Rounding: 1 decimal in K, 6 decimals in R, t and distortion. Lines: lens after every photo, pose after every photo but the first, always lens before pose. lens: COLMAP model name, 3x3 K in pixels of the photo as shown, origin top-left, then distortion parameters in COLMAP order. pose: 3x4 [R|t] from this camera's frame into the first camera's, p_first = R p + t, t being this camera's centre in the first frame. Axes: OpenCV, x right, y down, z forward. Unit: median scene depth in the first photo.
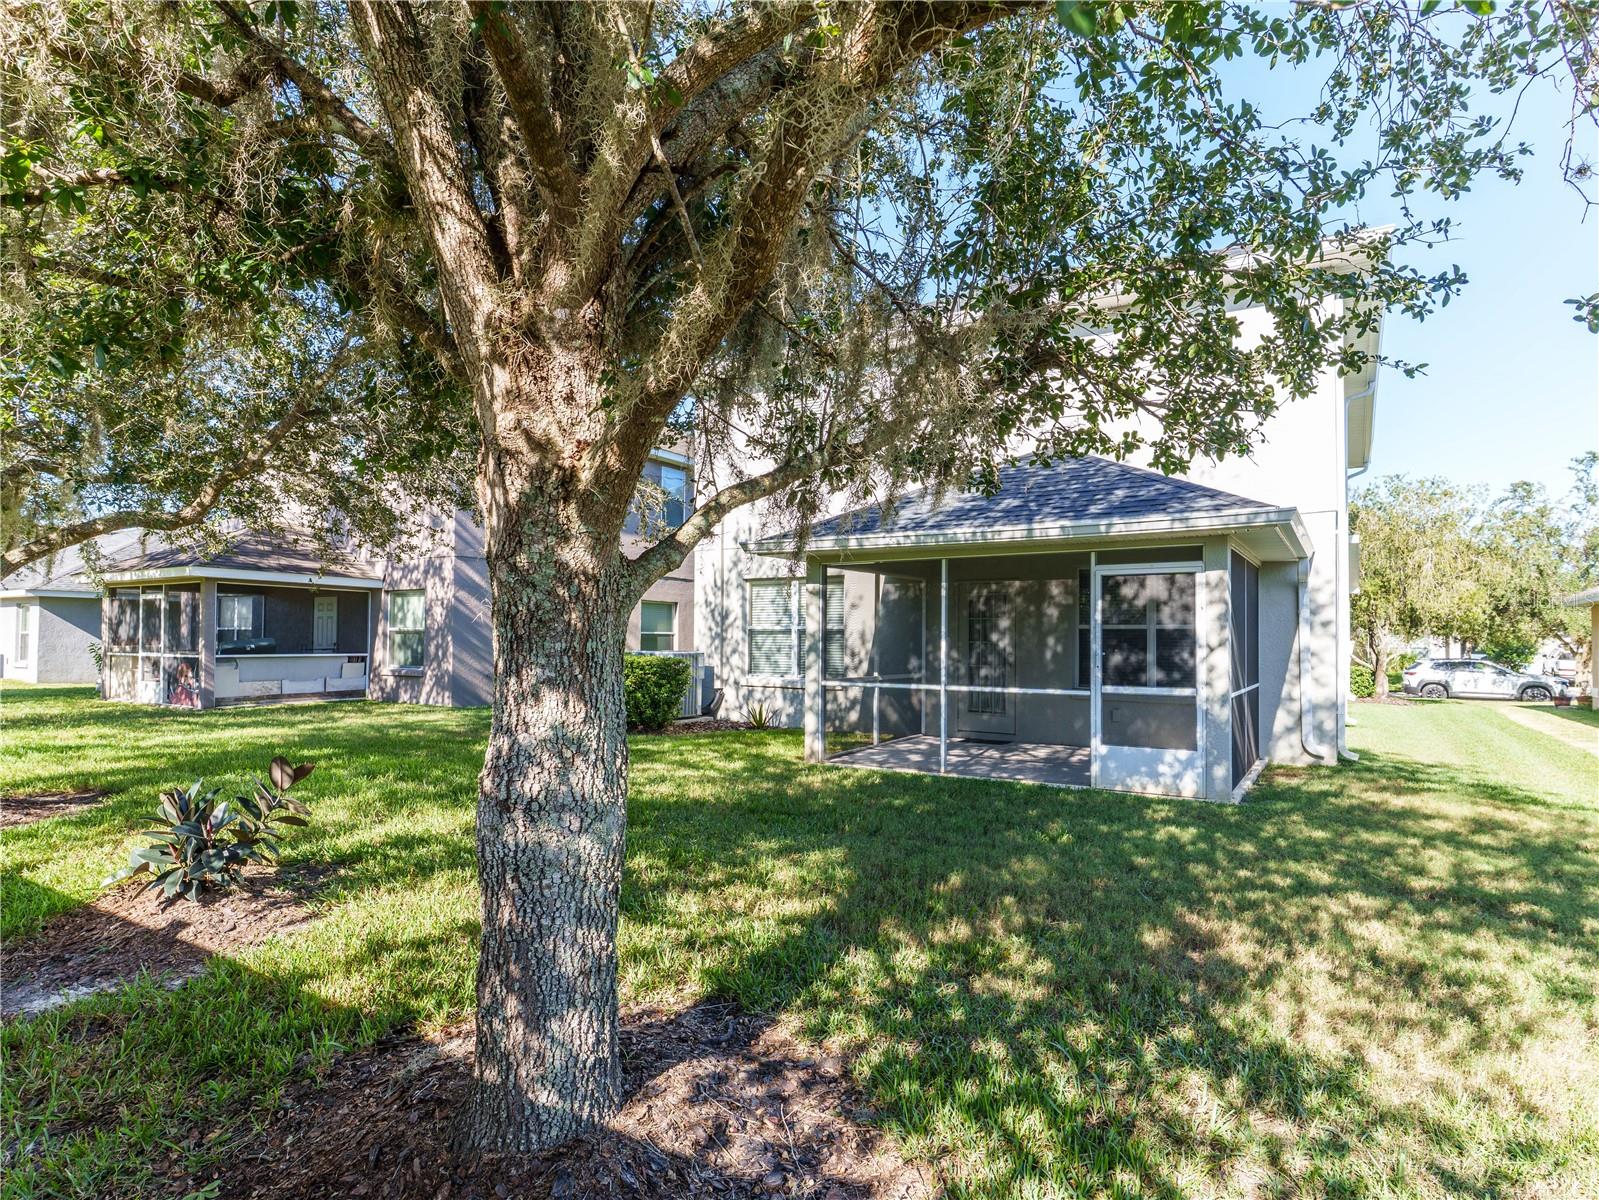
lens RADIAL K [[872.2, 0, 770.6], [0, 872.2, 602.8], [0, 0, 1]] dist [-0.002208, -0.000126]
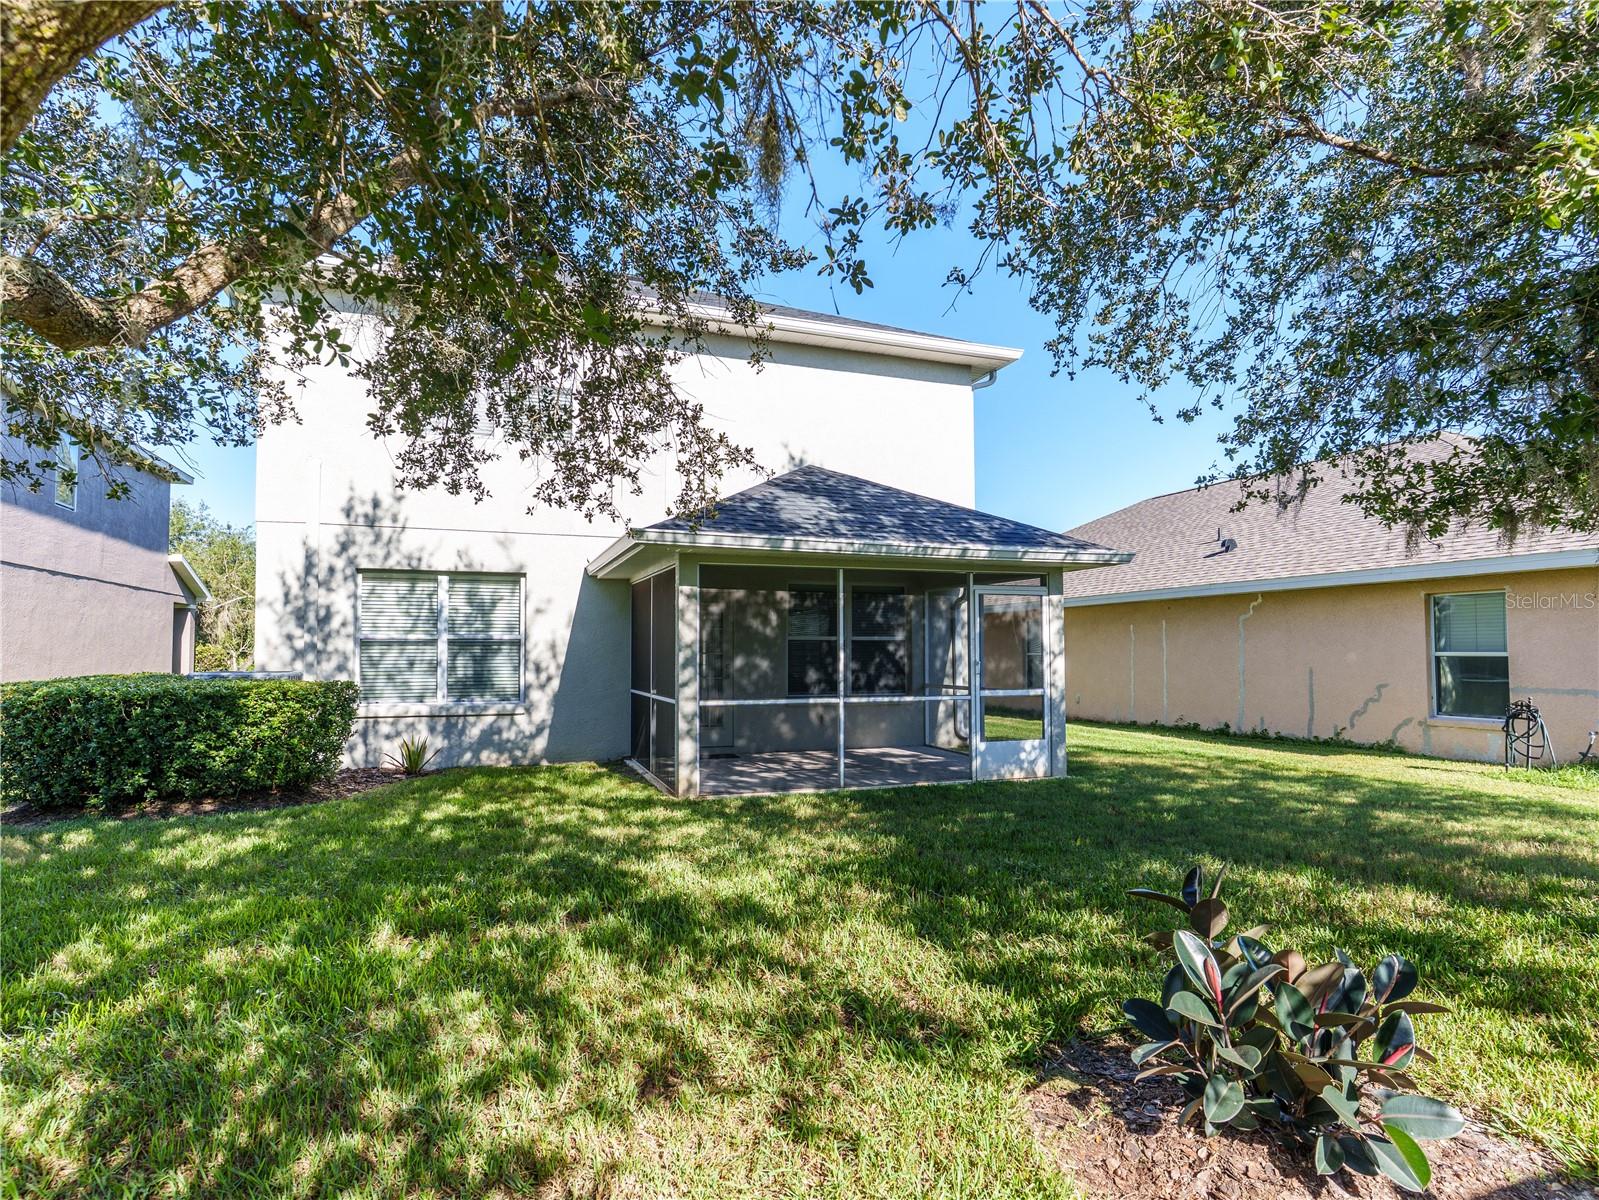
lens RADIAL K [[872.2, 0, 770.6], [0, 872.2, 602.8], [0, 0, 1]] dist [-0.002208, -0.000126]
pose [[0.609309, 0.038238, 0.792010, -0.621682], [-0.028309, 0.999249, -0.026464, 0.016209], [-0.792427, -0.006296, 0.609934, 0.459960]]
